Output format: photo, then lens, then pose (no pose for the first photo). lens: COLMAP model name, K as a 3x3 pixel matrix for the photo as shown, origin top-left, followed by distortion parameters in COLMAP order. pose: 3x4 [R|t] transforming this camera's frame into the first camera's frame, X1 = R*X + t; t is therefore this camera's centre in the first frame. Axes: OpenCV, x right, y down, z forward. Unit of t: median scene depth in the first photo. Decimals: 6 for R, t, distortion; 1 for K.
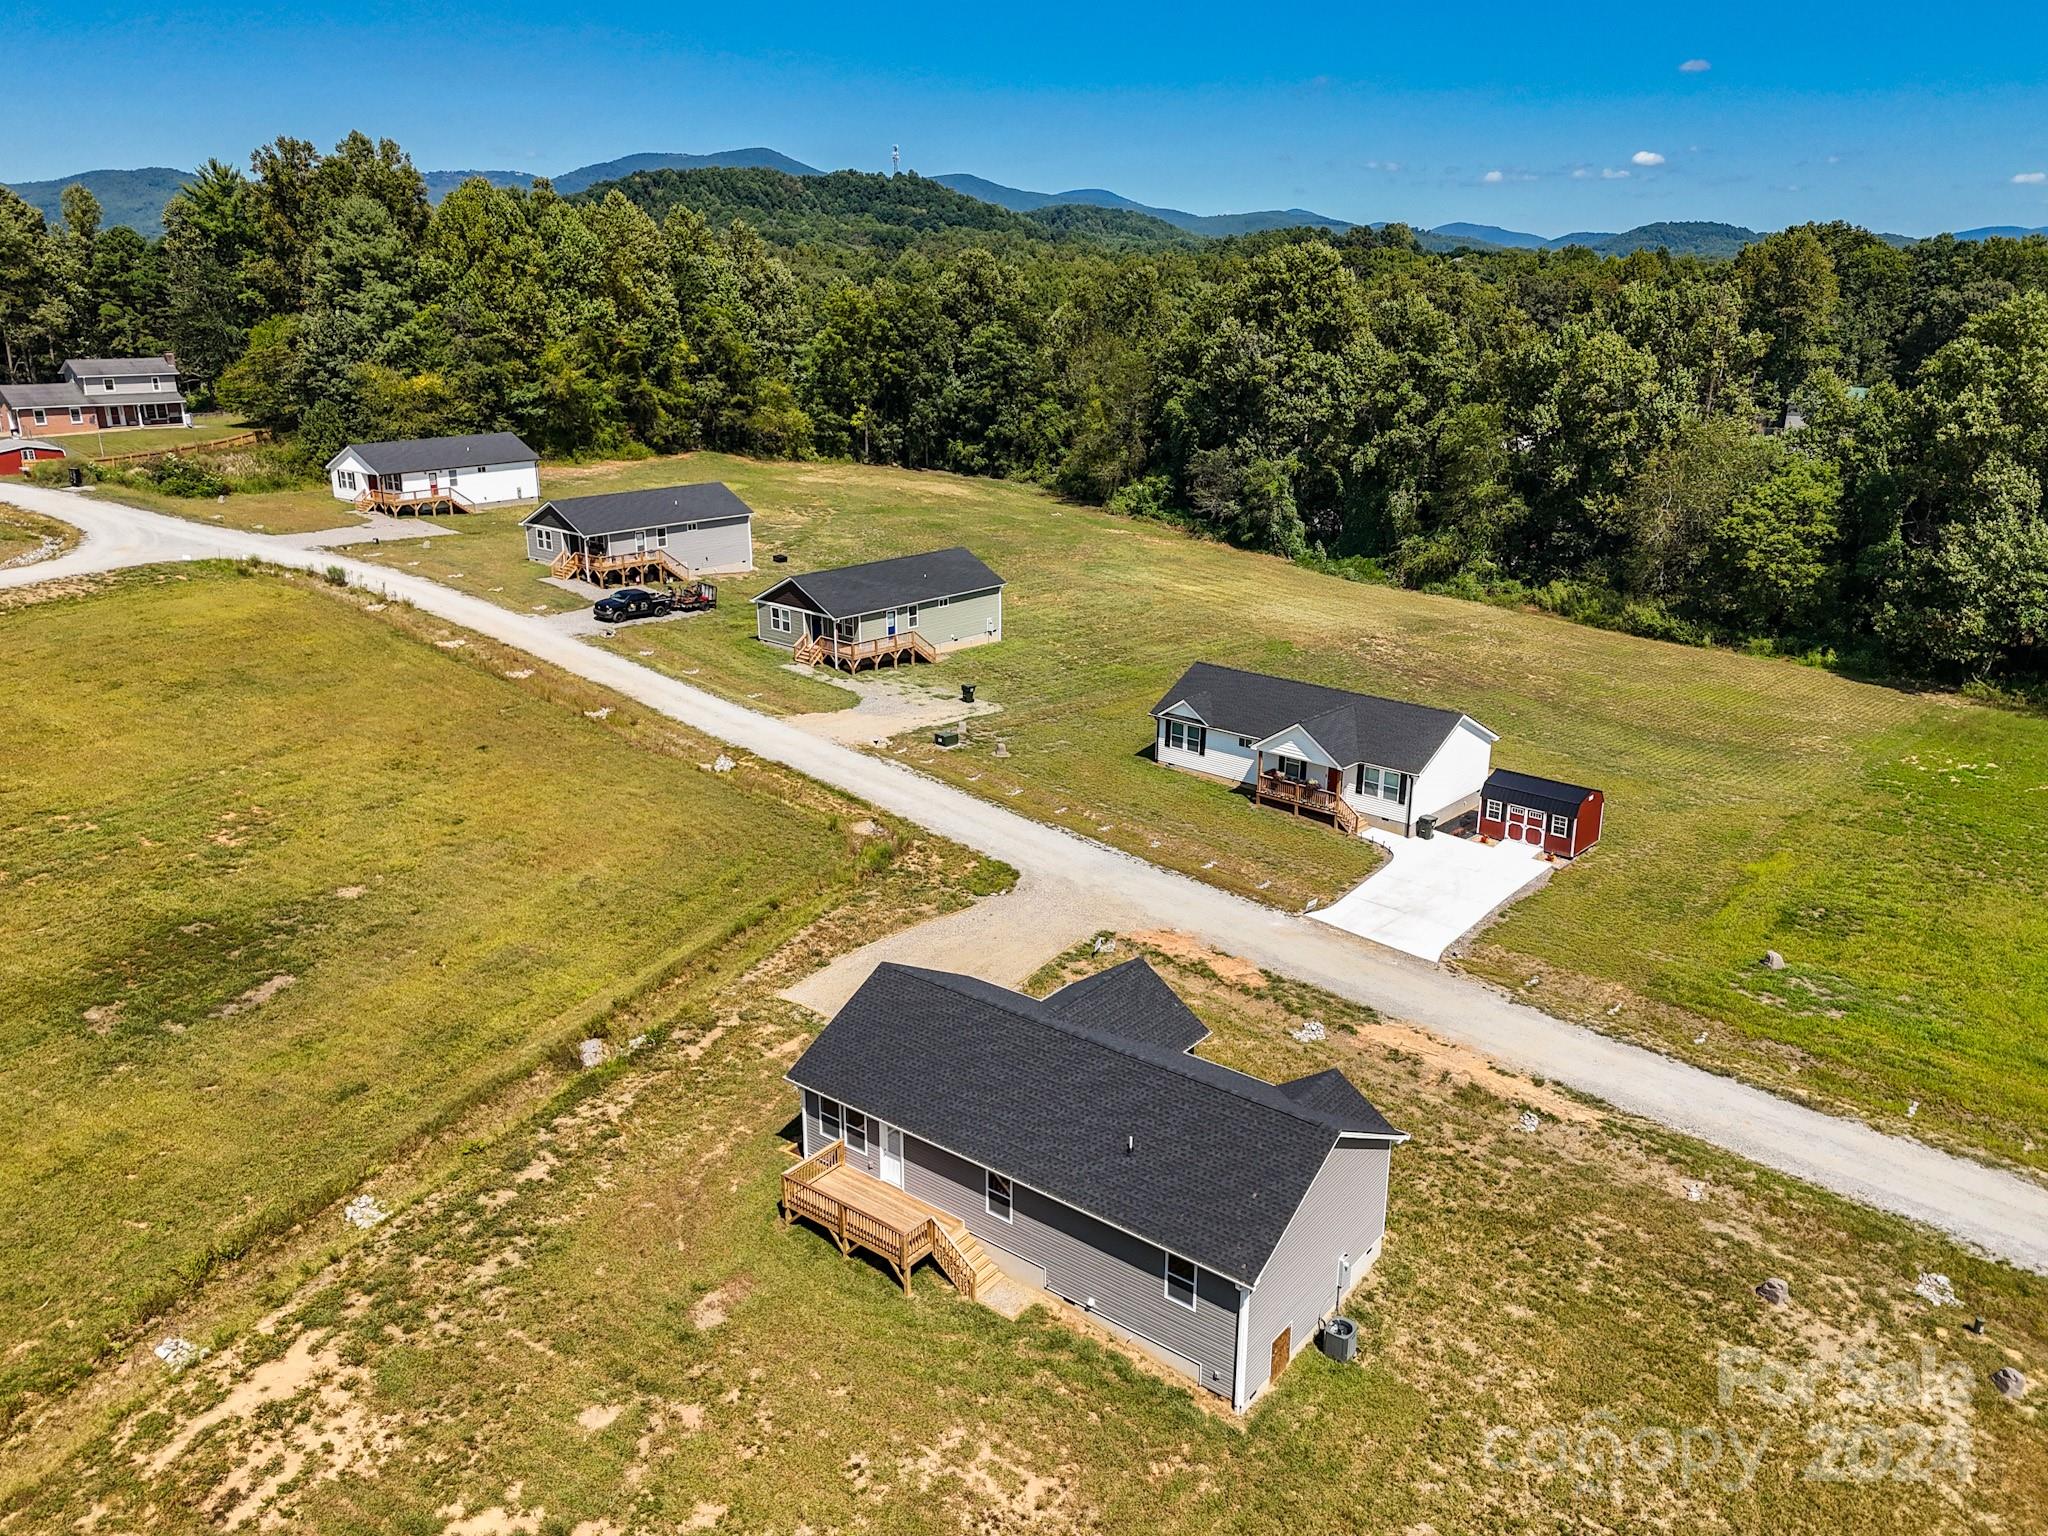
lens RADIAL K [[1505.4, 0, 1024.0], [0, 1505.4, 768.0], [0, 0, 1]] dist [0.077626, -0.075129]
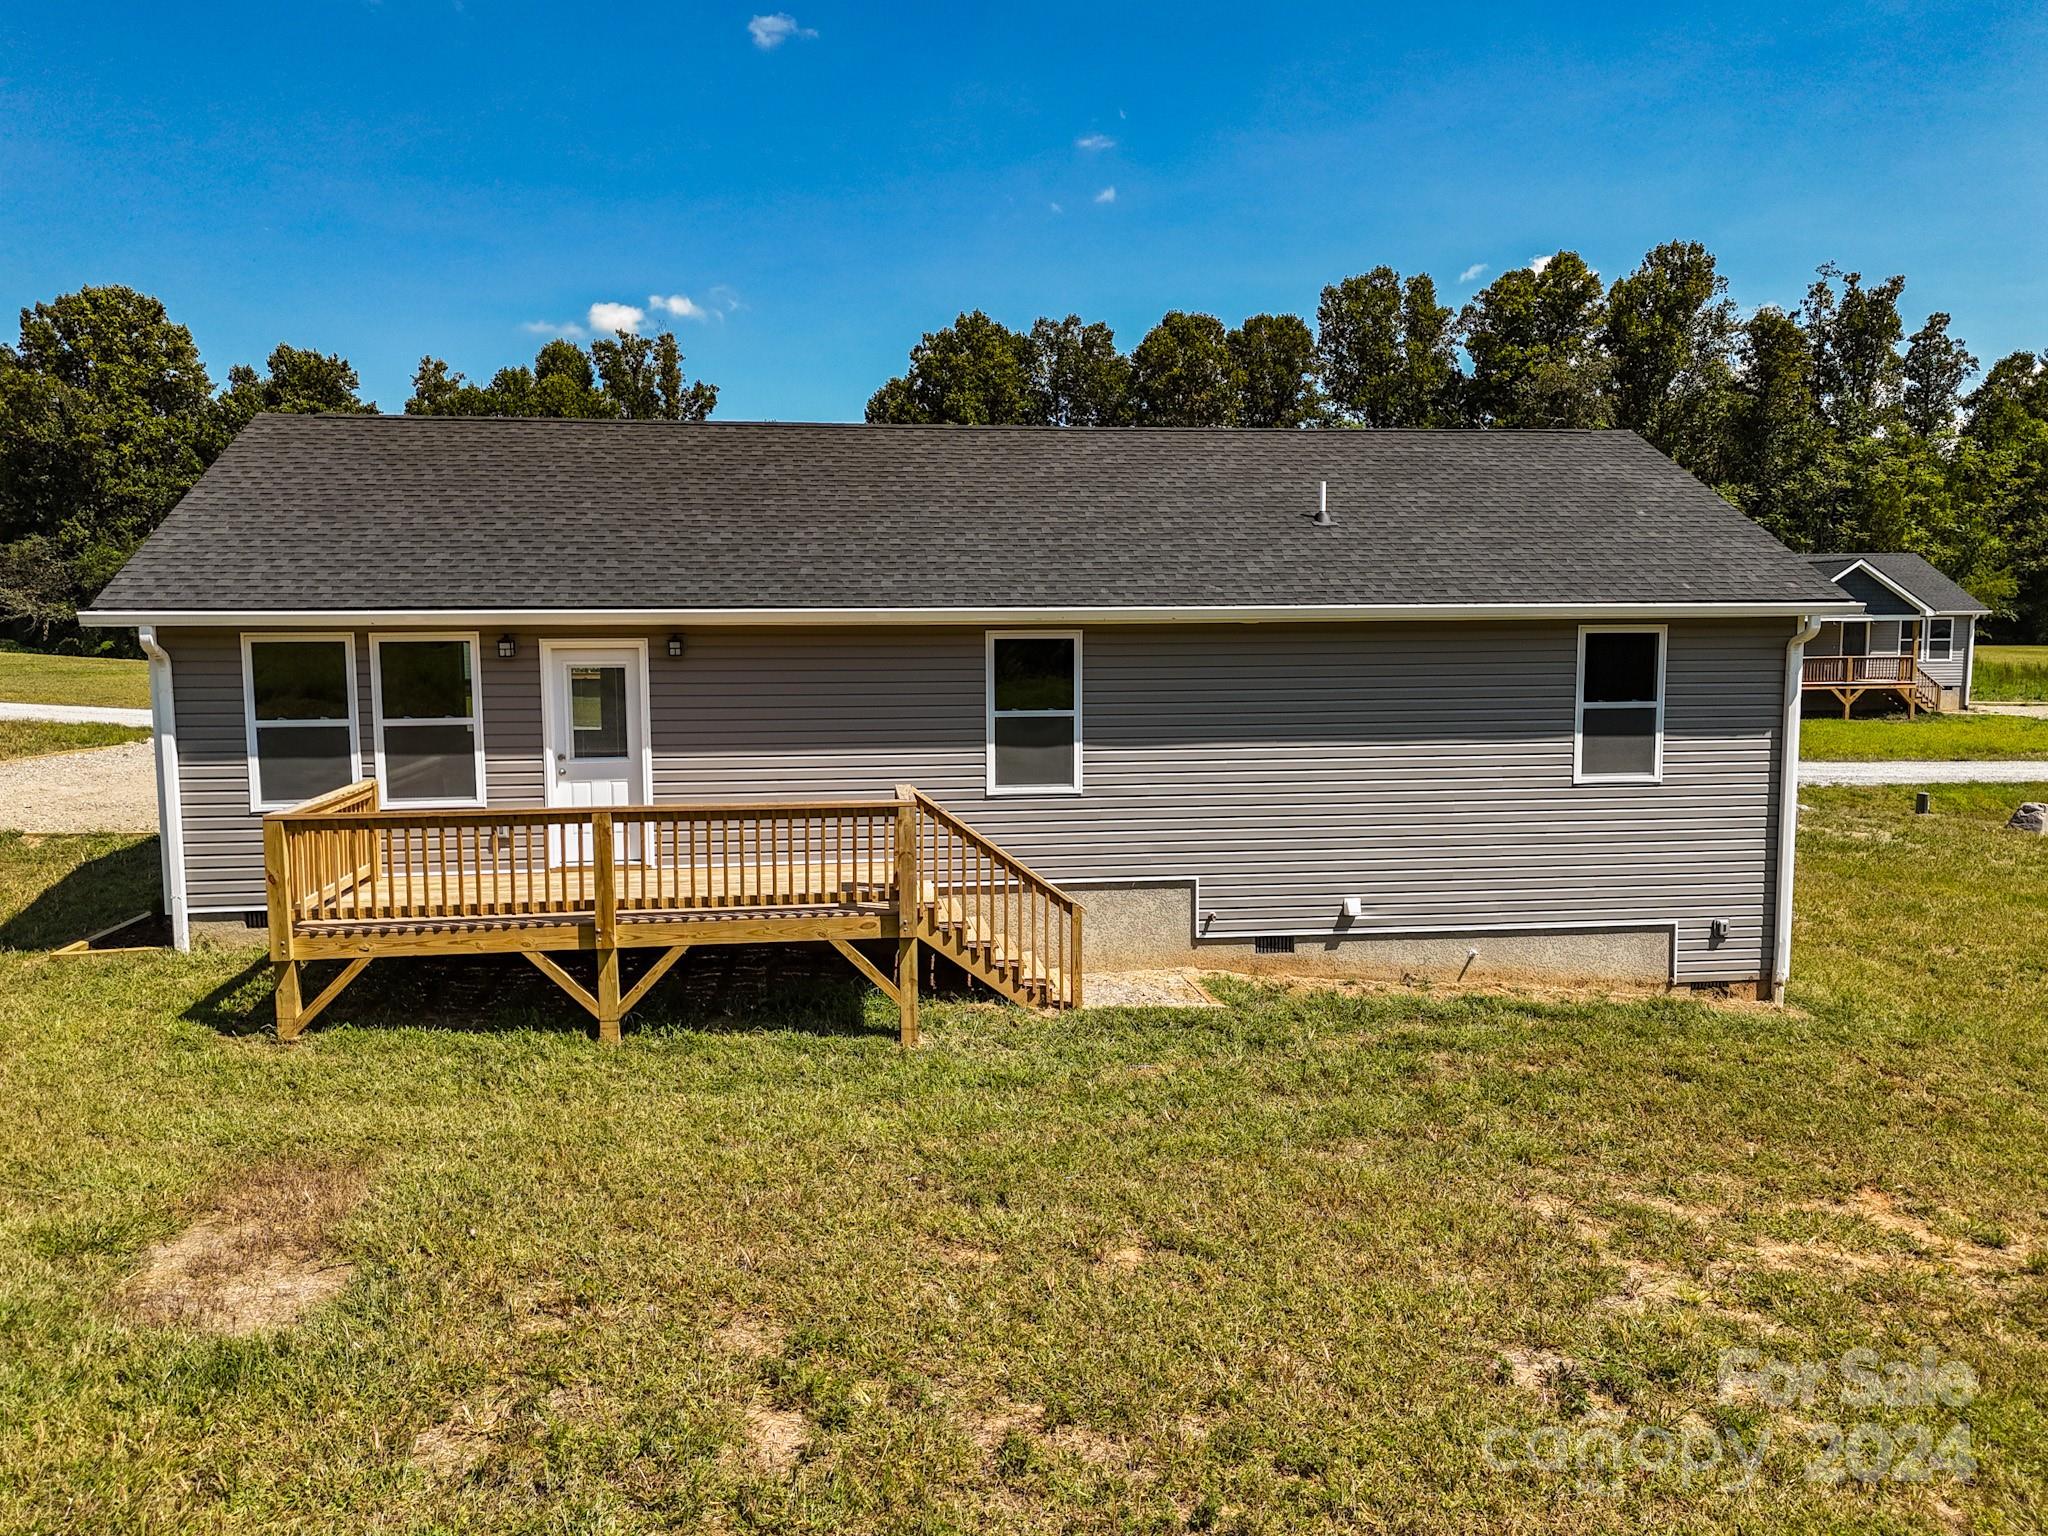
lens RADIAL K [[1505.4, 0, 1024.0], [0, 1505.4, 768.0], [0, 0, 1]] dist [0.077626, -0.075129]
pose [[0.698368, -0.081506, 0.711083, -0.159289], [0.228168, 0.967013, -0.113248, 0.200807], [-0.678396, 0.241335, 0.693928, 0.464051]]
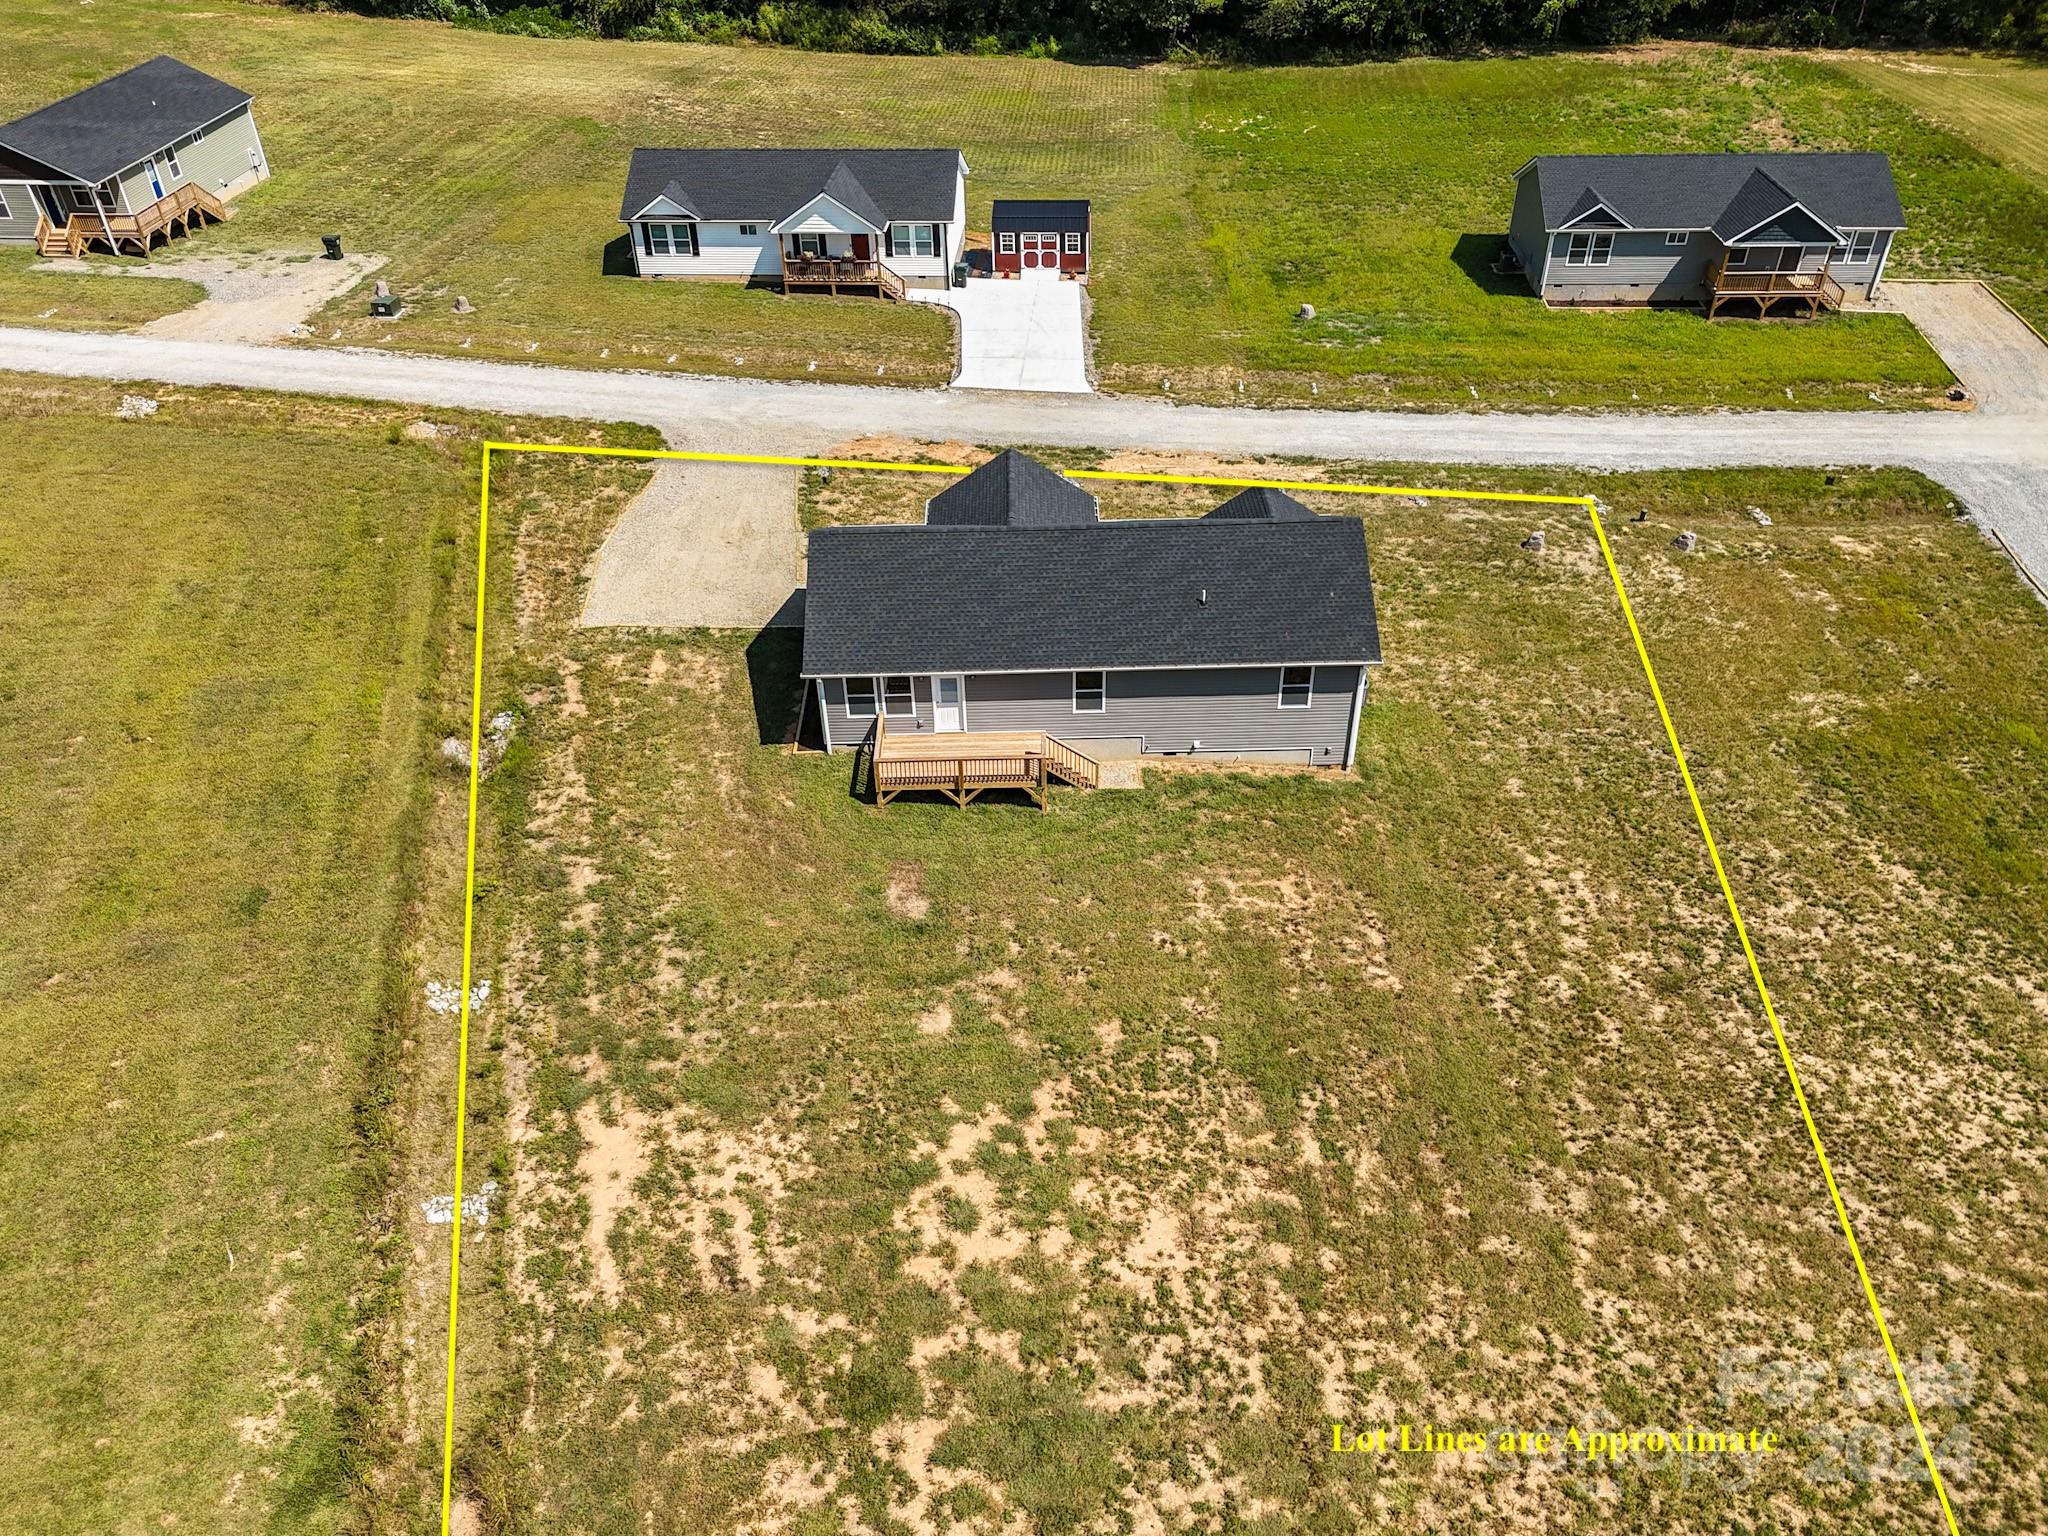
lens RADIAL K [[1505.4, 0, 1024.0], [0, 1505.4, 768.0], [0, 0, 1]] dist [0.077626, -0.075129]
pose [[0.780338, -0.389423, 0.489308, -0.347855], [0.212255, 0.900928, 0.378518, -0.041832], [-0.588235, -0.191514, 0.785685, 0.126597]]
